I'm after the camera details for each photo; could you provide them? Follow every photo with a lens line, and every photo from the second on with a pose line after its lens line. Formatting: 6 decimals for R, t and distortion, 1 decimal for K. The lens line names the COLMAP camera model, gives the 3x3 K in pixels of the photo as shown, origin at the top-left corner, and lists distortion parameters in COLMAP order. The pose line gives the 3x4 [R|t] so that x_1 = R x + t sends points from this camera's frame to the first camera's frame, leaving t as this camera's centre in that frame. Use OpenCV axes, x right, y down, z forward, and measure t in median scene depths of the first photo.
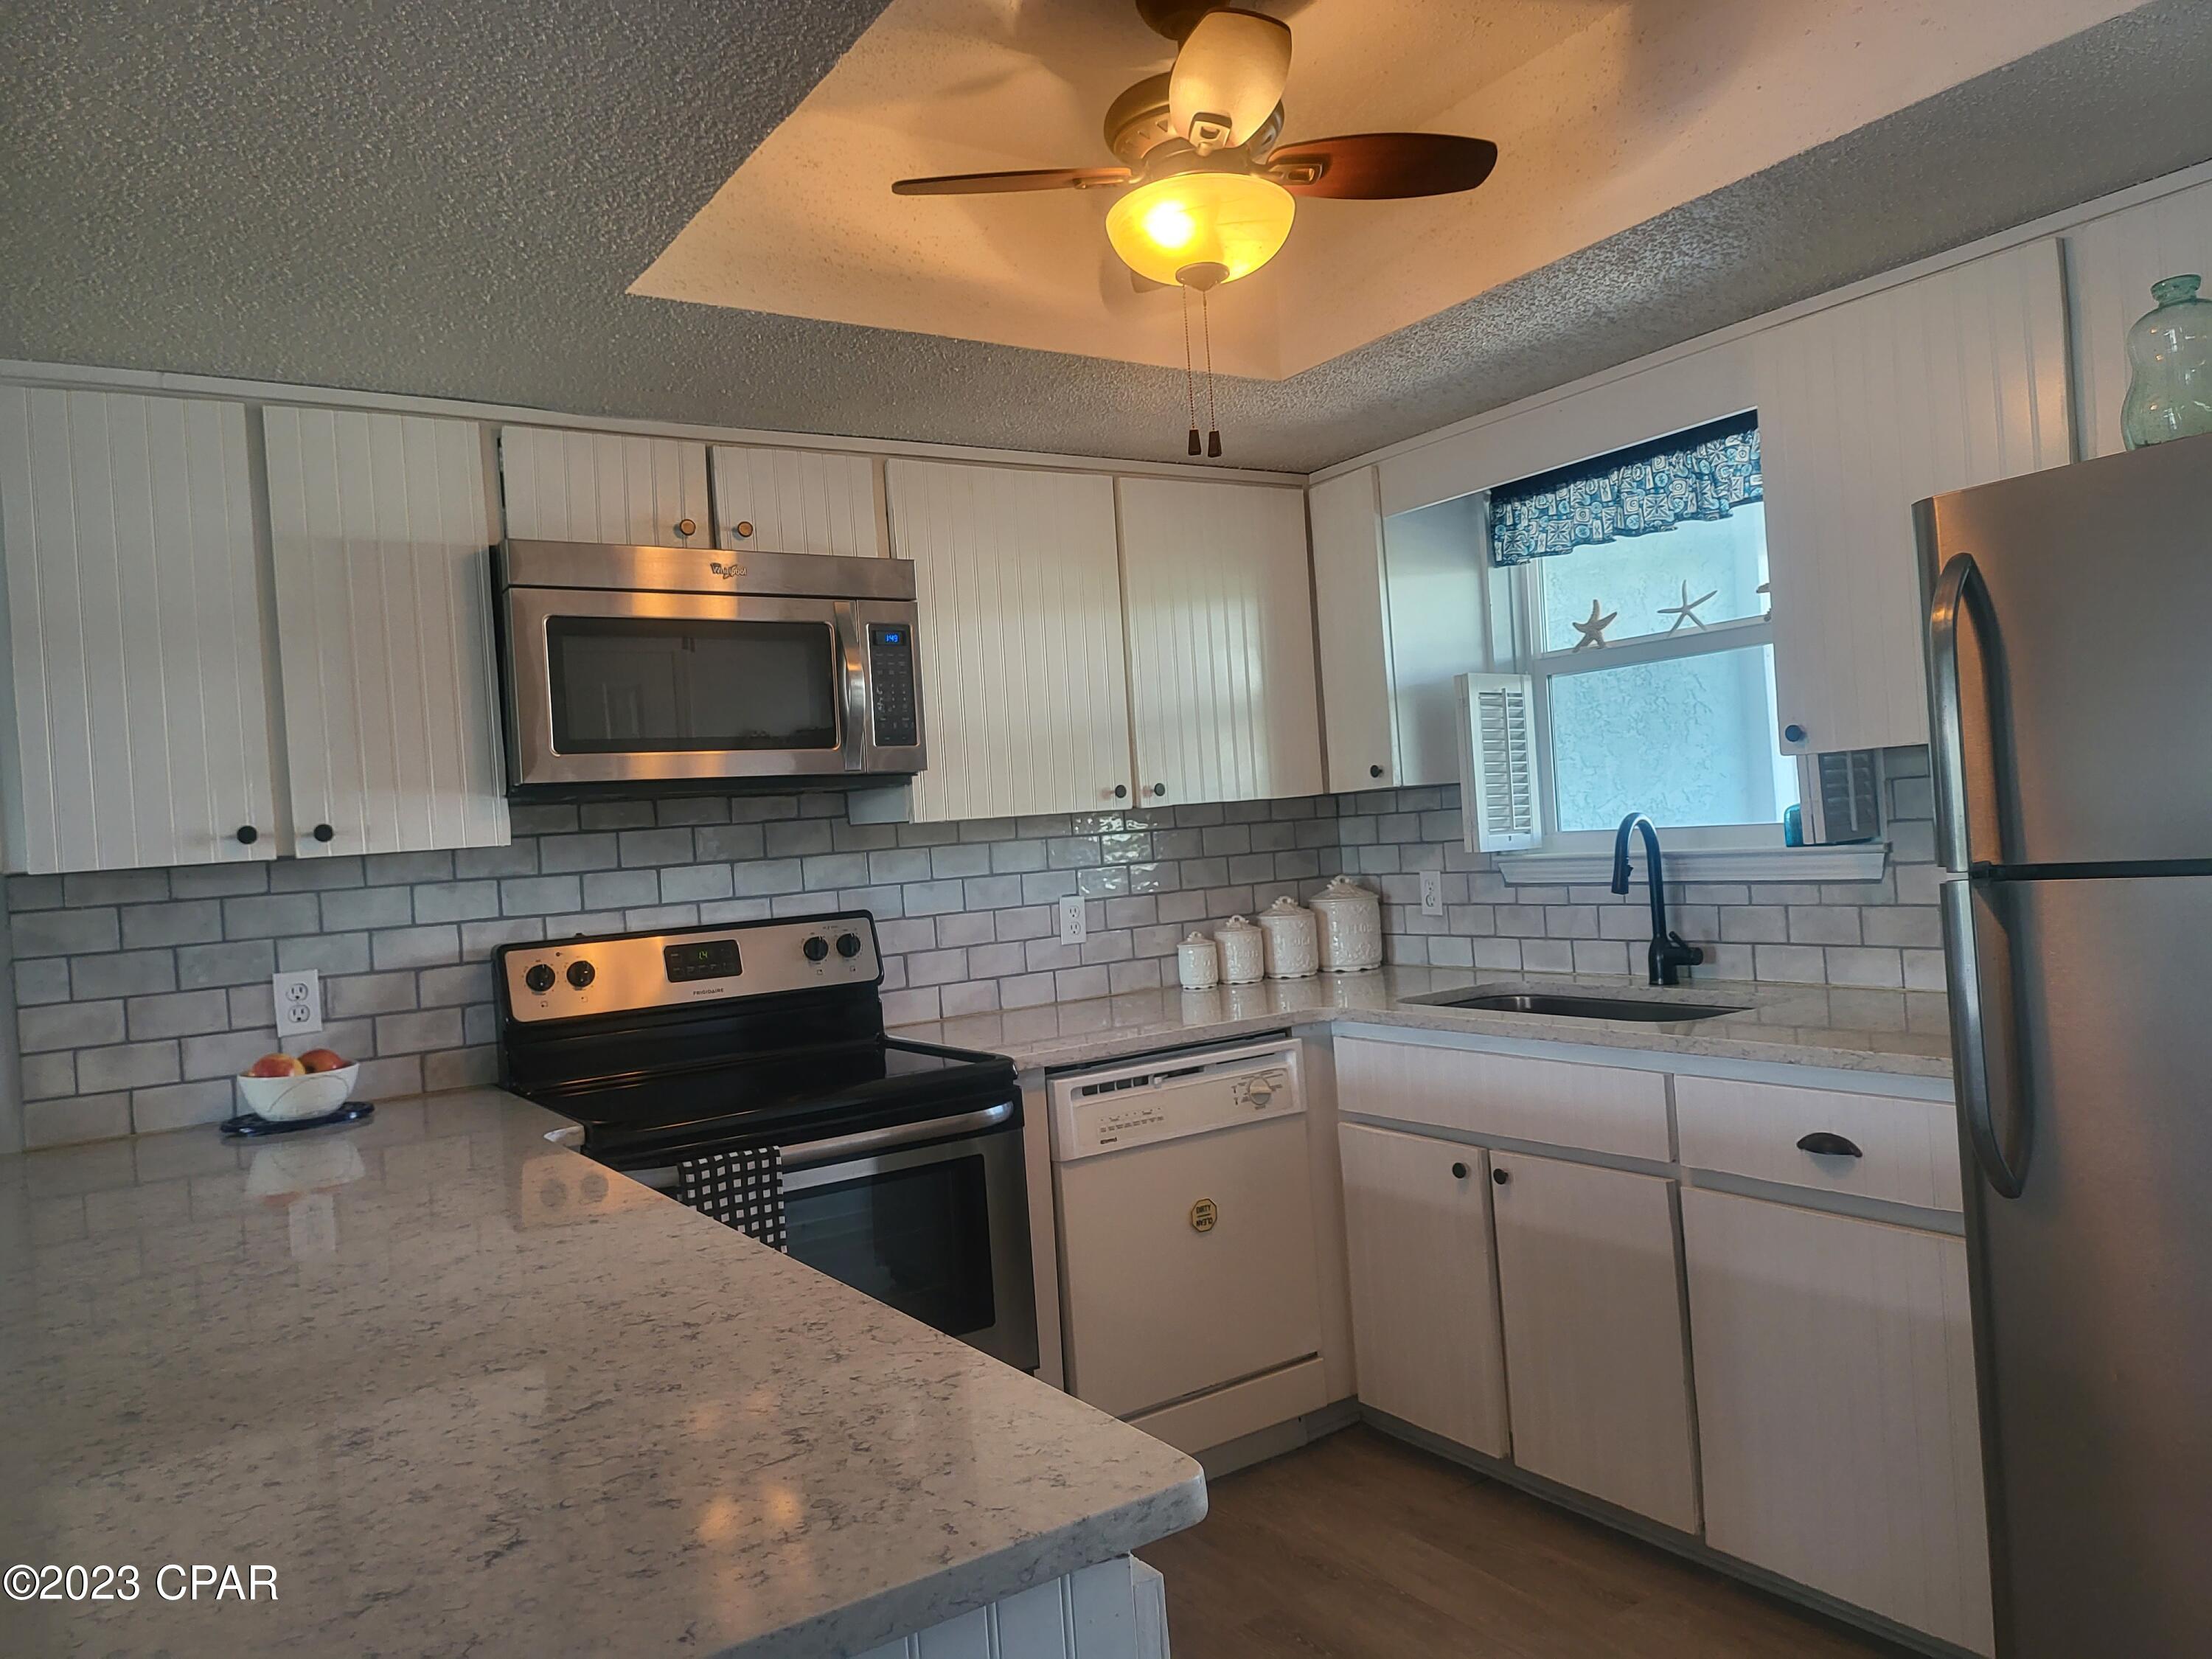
lens RADIAL K [[1546.9, 0, 1116.0], [0, 1546.9, 815.3], [0, 0, 1]] dist [0.046299, -0.055203]
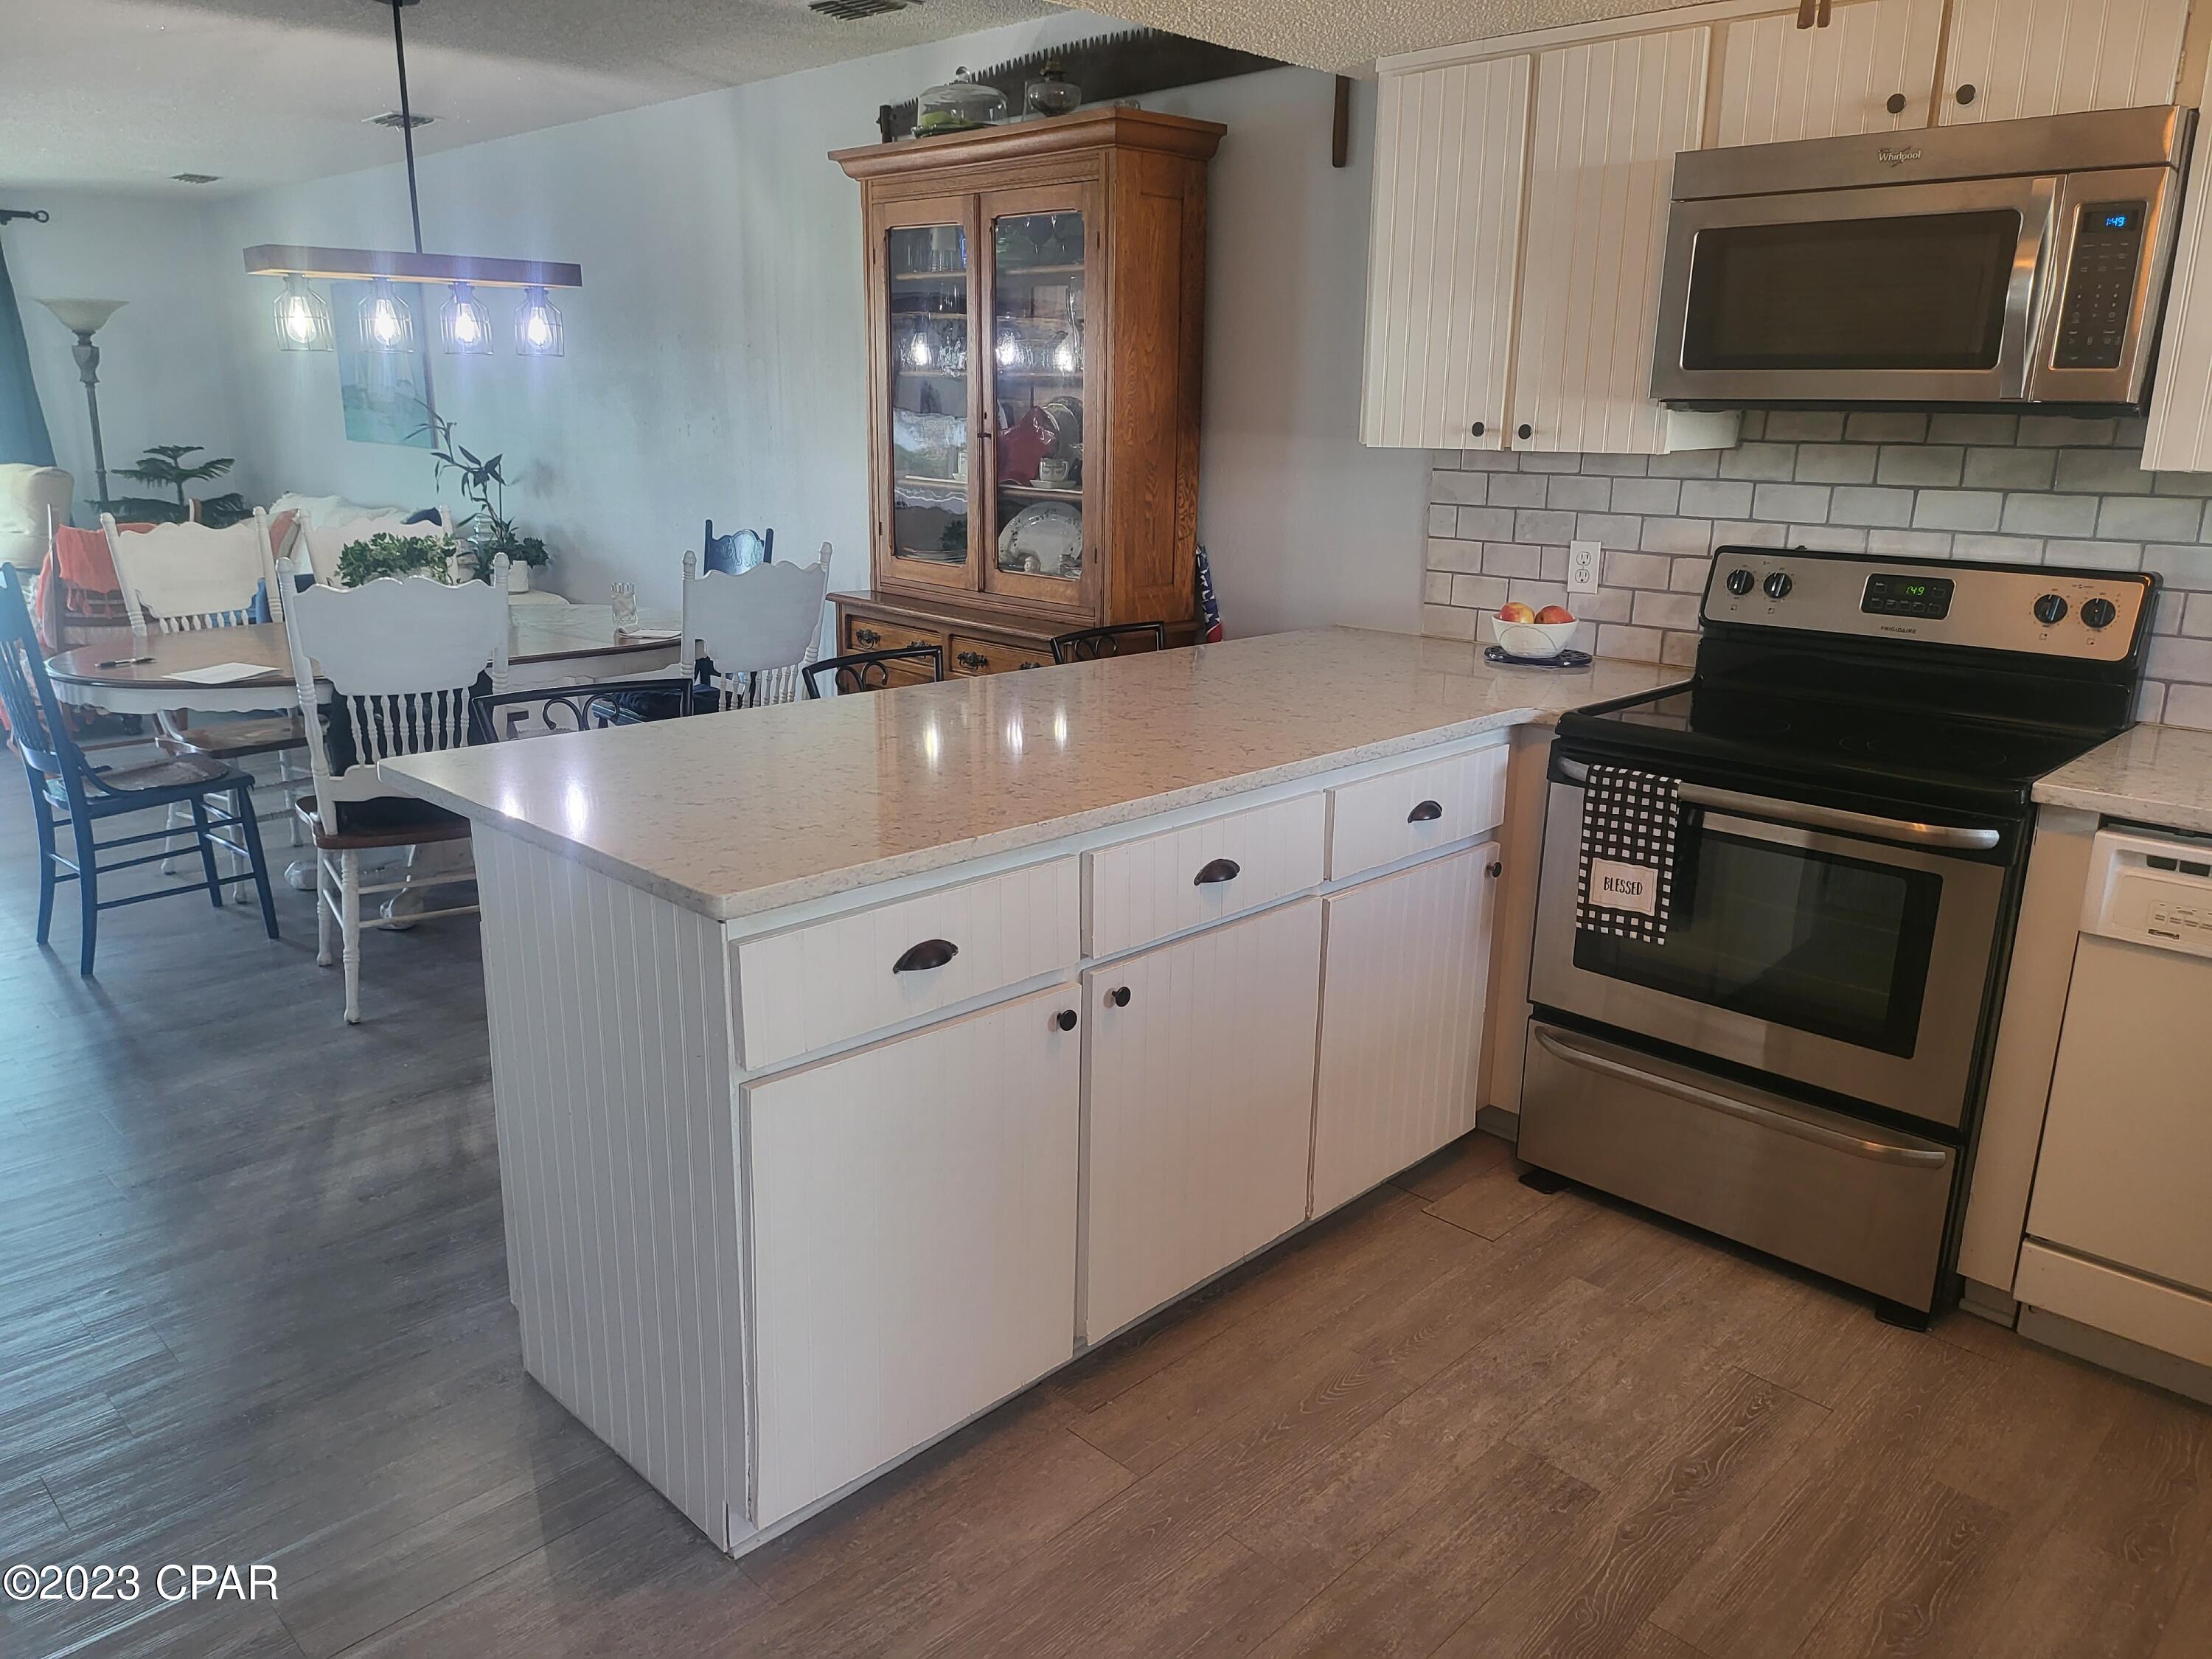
lens RADIAL K [[1546.9, 0, 1106.0], [0, 1546.9, 829.2], [0, 0, 1]] dist [0.046299, -0.055203]
pose [[0.210544, 0.323572, -0.922482, 0.564310], [-0.017288, 0.944719, 0.327426, -0.075635], [0.977432, -0.052989, 0.204499, 0.345846]]
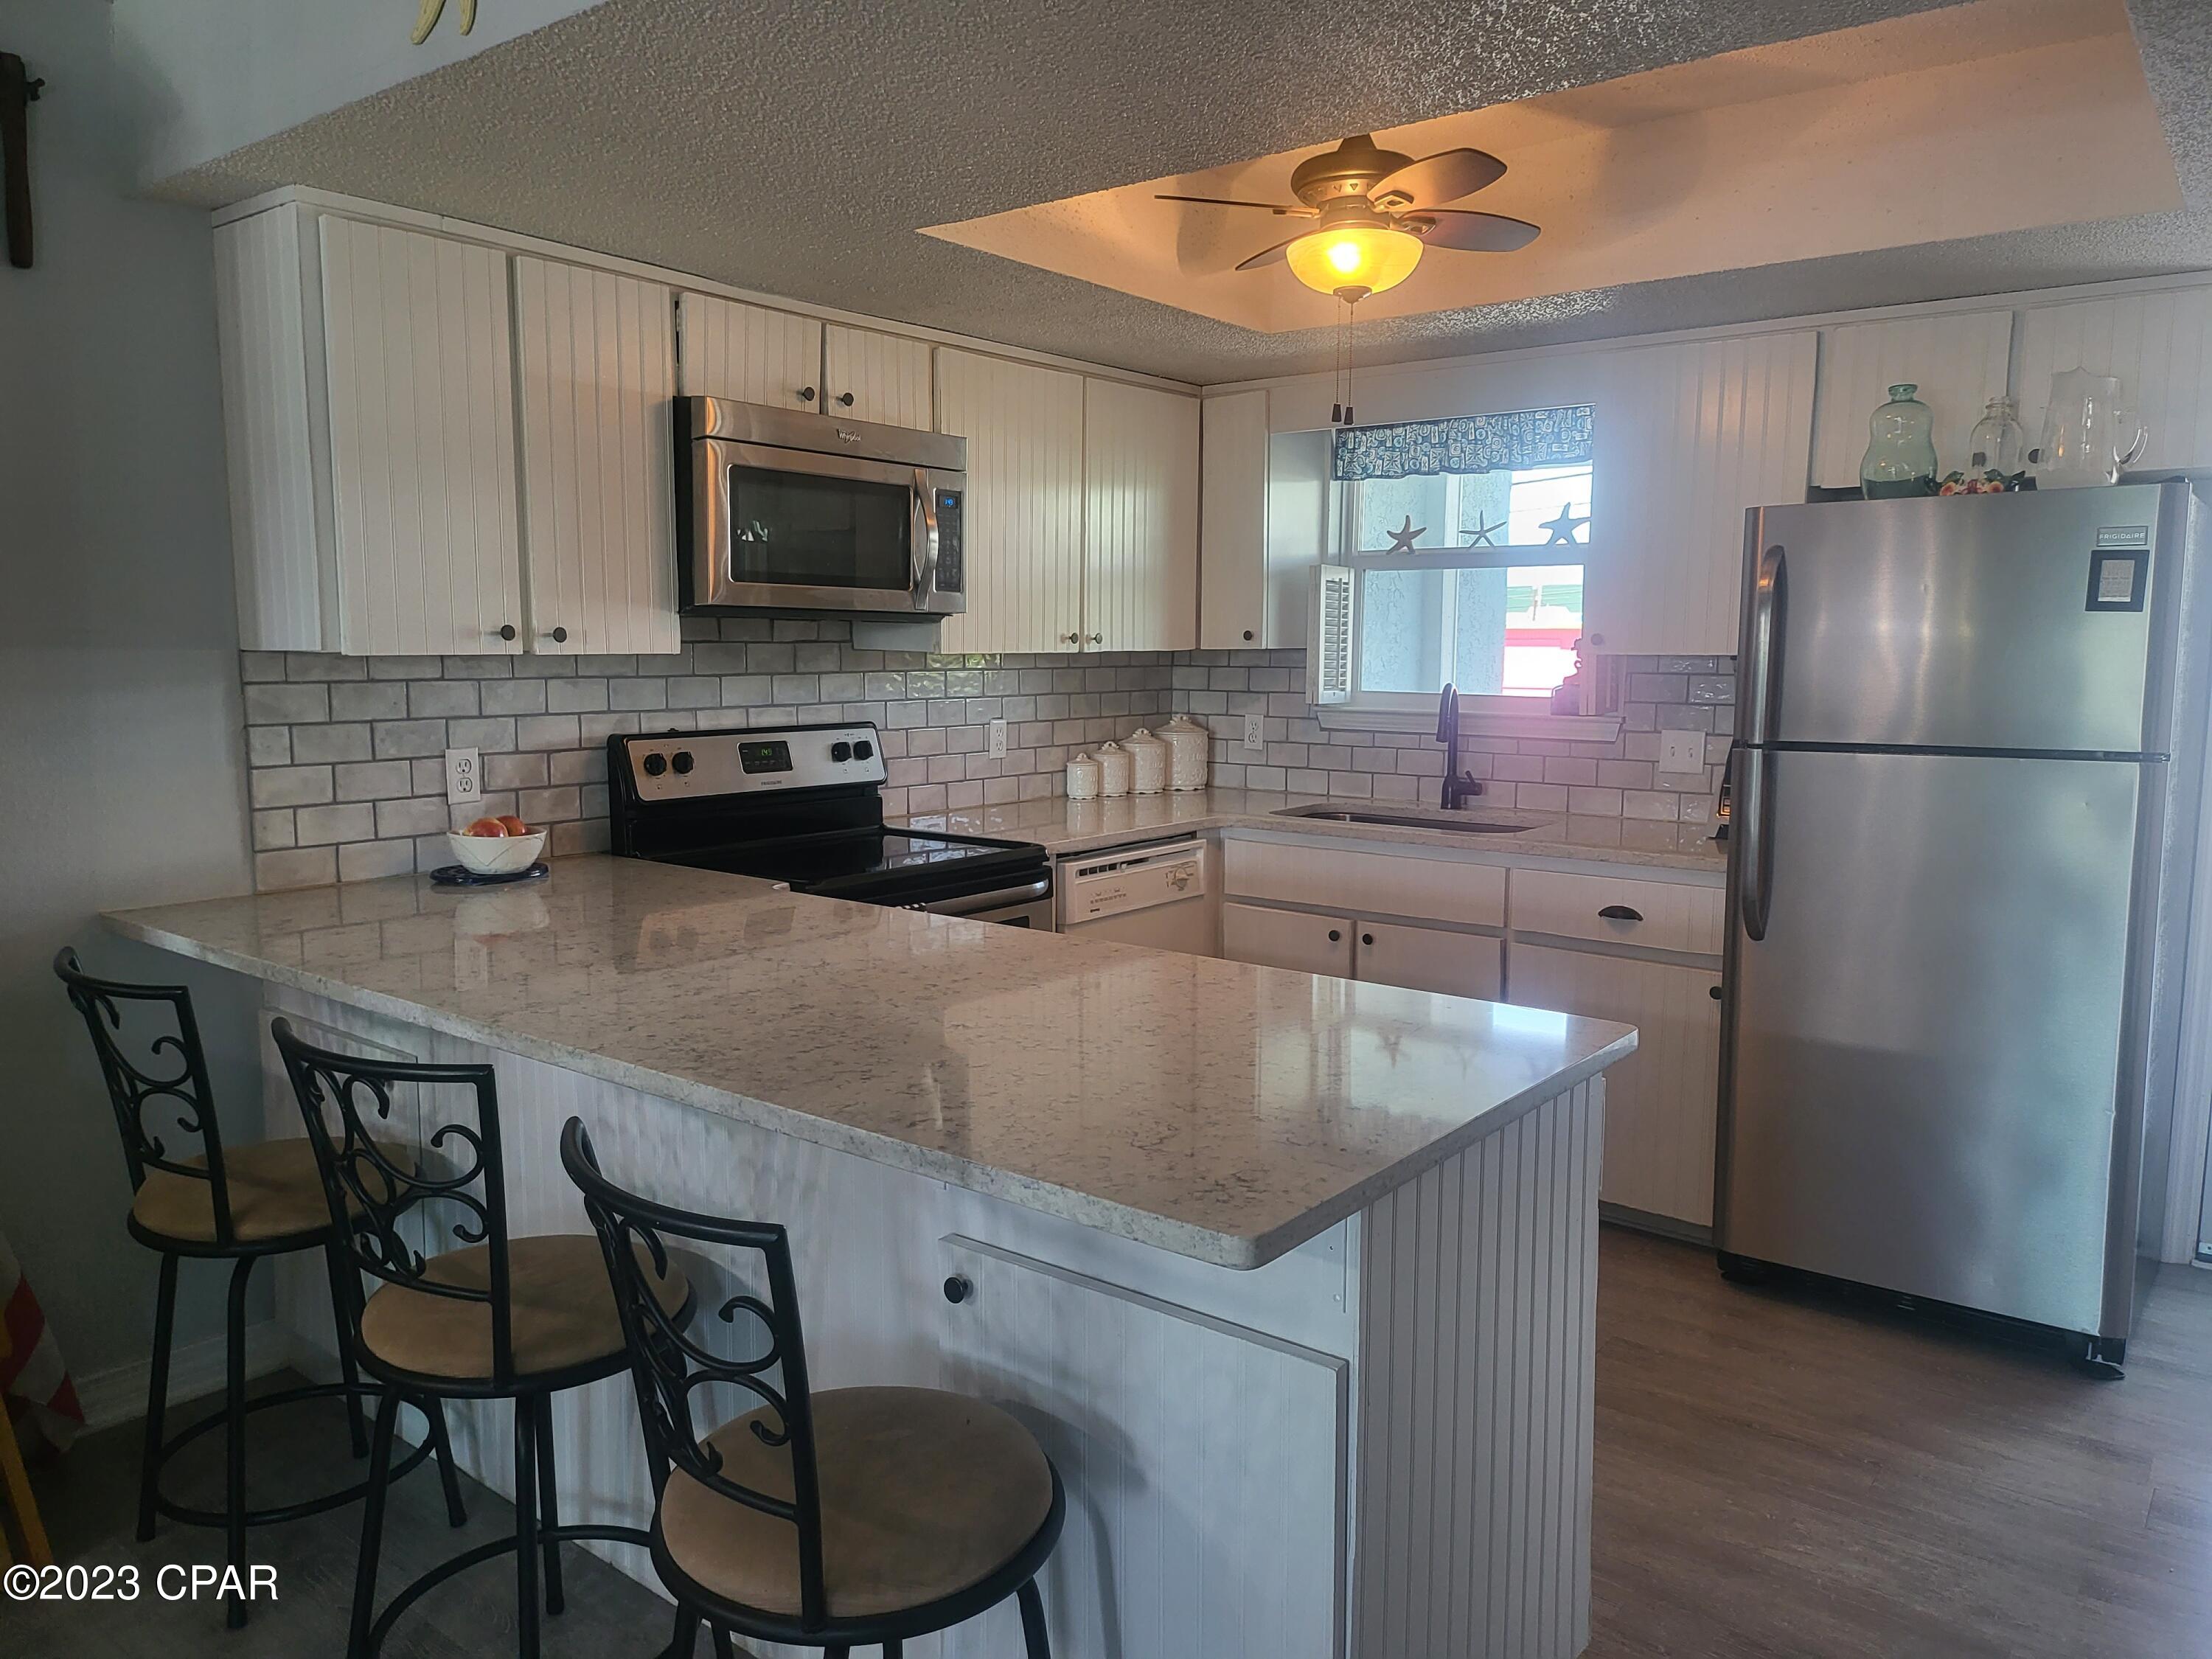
lens RADIAL K [[1546.9, 0, 1100.2], [0, 1546.9, 818.3], [0, 0, 1]] dist [0.046299, -0.055203]
pose [[0.948104, 0.037807, 0.315706, -0.414125], [-0.074168, 0.991812, 0.103960, -0.003034], [-0.309190, -0.121980, 0.943145, -0.223096]]
